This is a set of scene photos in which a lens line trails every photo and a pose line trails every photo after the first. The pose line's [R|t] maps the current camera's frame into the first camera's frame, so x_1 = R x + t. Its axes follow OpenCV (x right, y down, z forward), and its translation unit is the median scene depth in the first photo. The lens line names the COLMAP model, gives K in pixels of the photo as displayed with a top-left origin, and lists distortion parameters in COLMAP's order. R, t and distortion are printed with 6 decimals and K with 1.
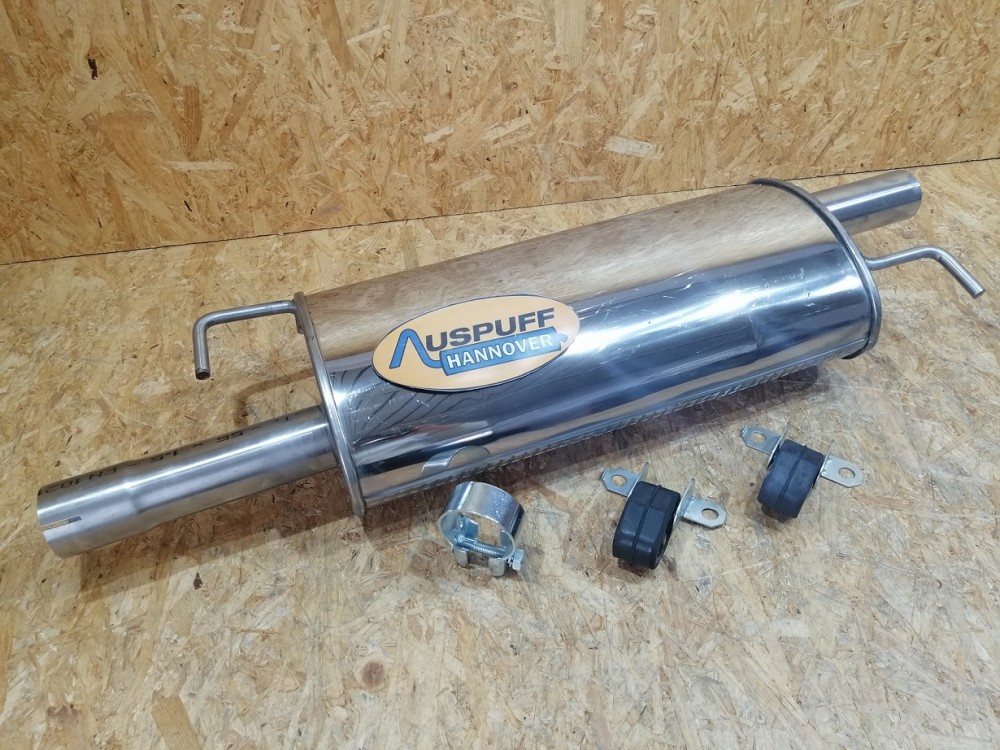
lens RADIAL K [[761.1, 0, 485.4], [0, 761.1, 396.4], [0, 0, 1]] dist [-0.030554, 0.058082]
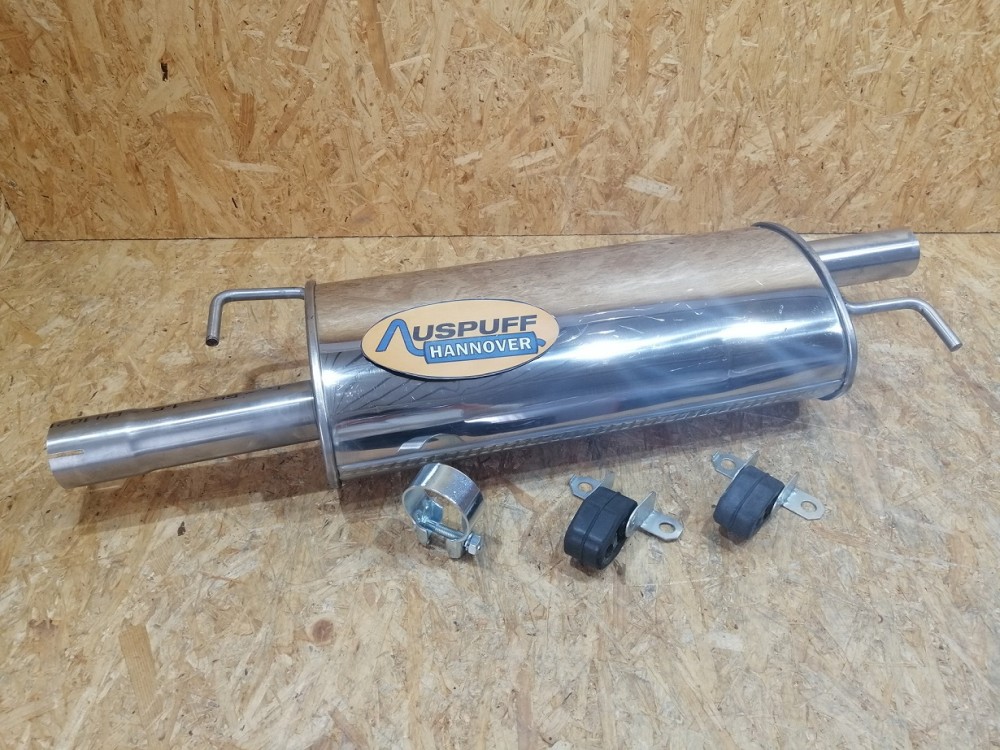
lens RADIAL K [[761.1, 0, 485.2], [0, 761.1, 398.2], [0, 0, 1]] dist [-0.030554, 0.058082]
pose [[0.991043, 0.110536, -0.074938, 0.113636], [-0.114889, 0.991771, -0.056484, 0.070082], [0.068078, 0.064588, 0.995587, -0.064974]]
